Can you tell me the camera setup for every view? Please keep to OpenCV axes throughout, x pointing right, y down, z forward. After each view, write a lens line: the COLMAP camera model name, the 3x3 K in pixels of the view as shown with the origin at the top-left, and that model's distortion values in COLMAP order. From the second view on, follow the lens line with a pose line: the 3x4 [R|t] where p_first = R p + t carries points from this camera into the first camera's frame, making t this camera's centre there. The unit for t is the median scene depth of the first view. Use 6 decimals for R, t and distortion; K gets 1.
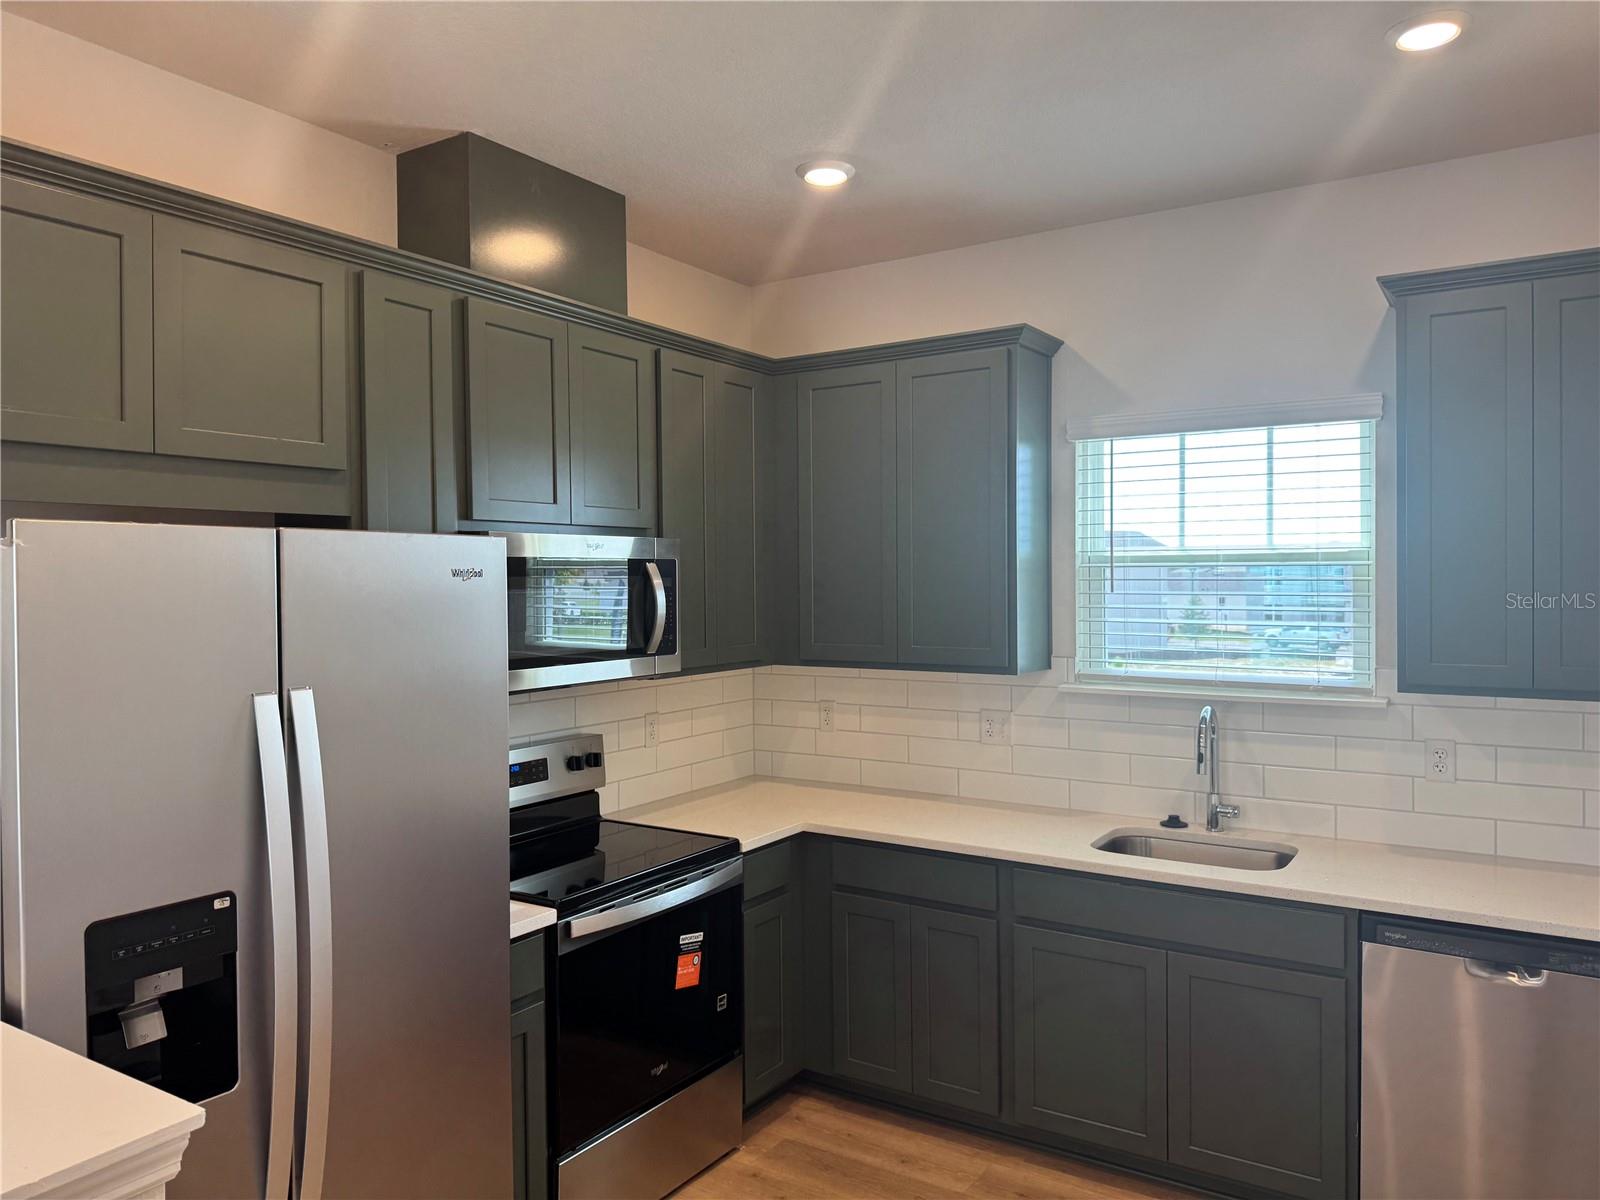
lens RADIAL K [[1147.3, 0, 795.8], [0, 1147.3, 593.0], [0, 0, 1]] dist [0.026432, -0.022649]
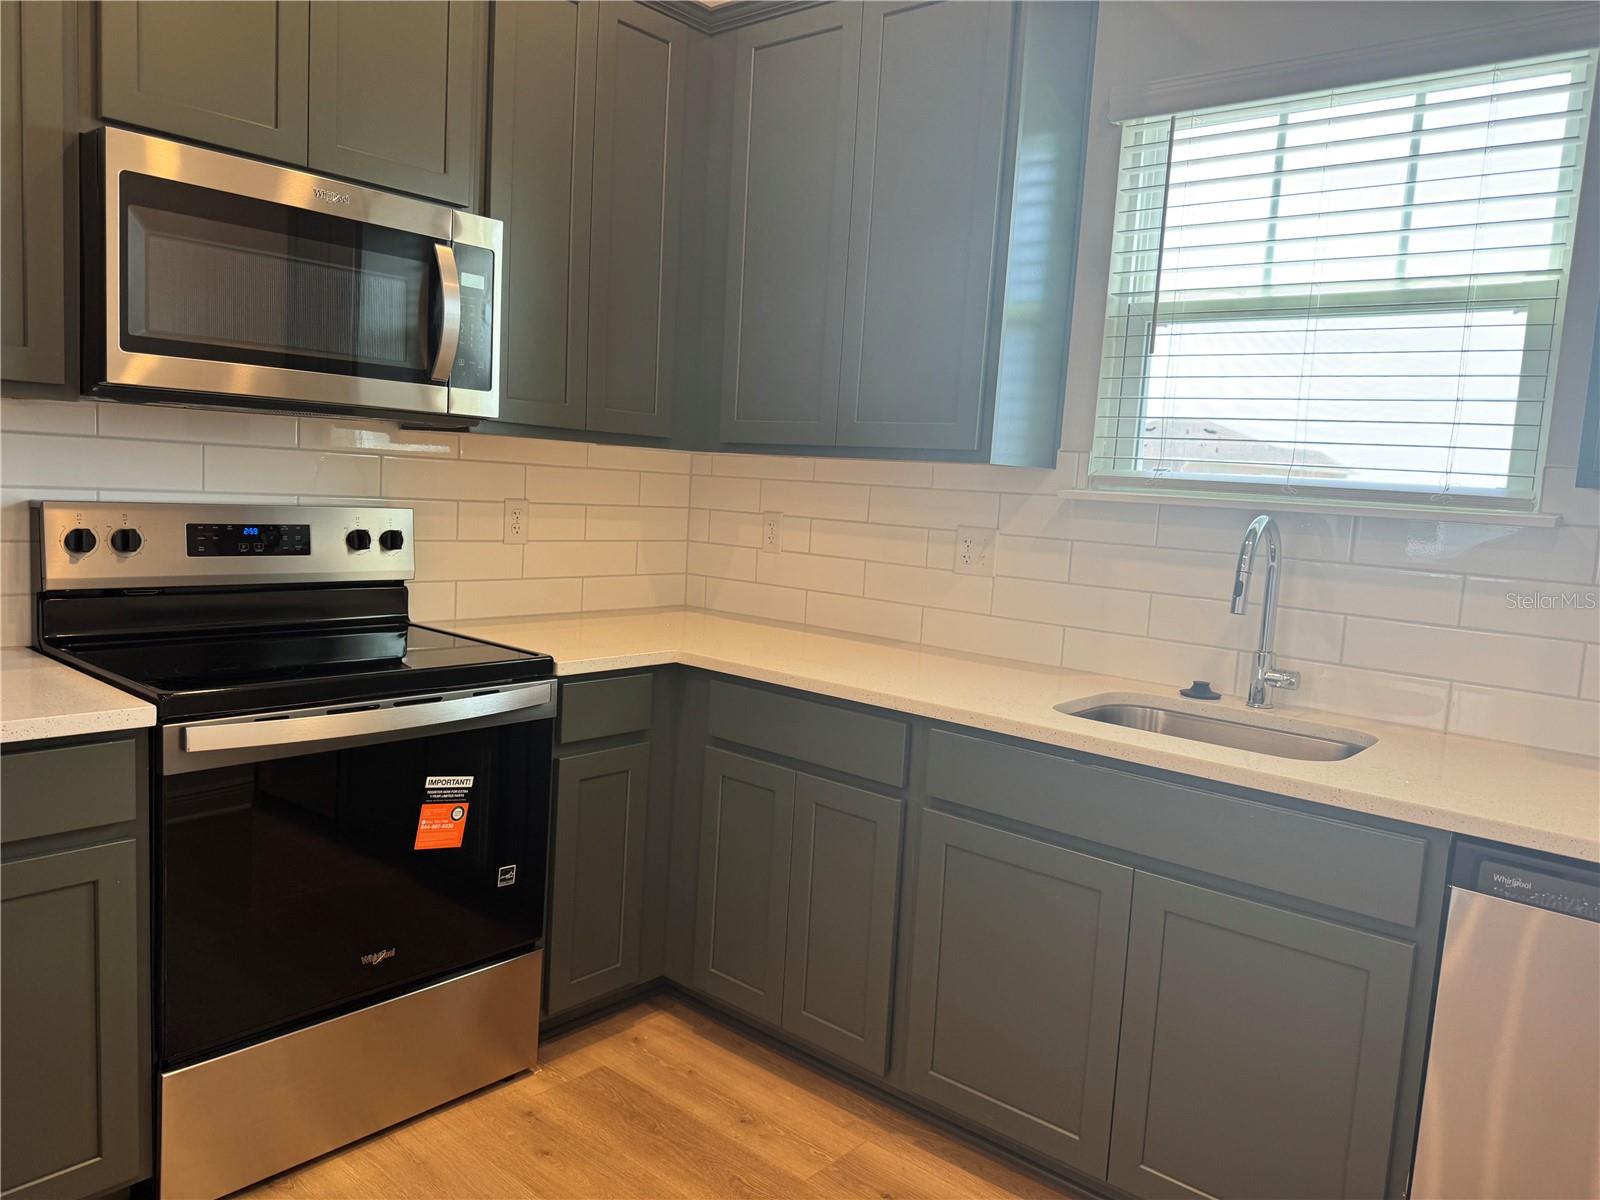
lens RADIAL K [[1147.3, 0, 800.2], [0, 1147.3, 602.3], [0, 0, 1]] dist [0.026432, -0.022649]
pose [[0.989169, 0.077726, -0.124509, 0.185821], [-0.066016, 0.993232, 0.095564, 0.103184], [0.131094, -0.086309, 0.987606, 0.322402]]
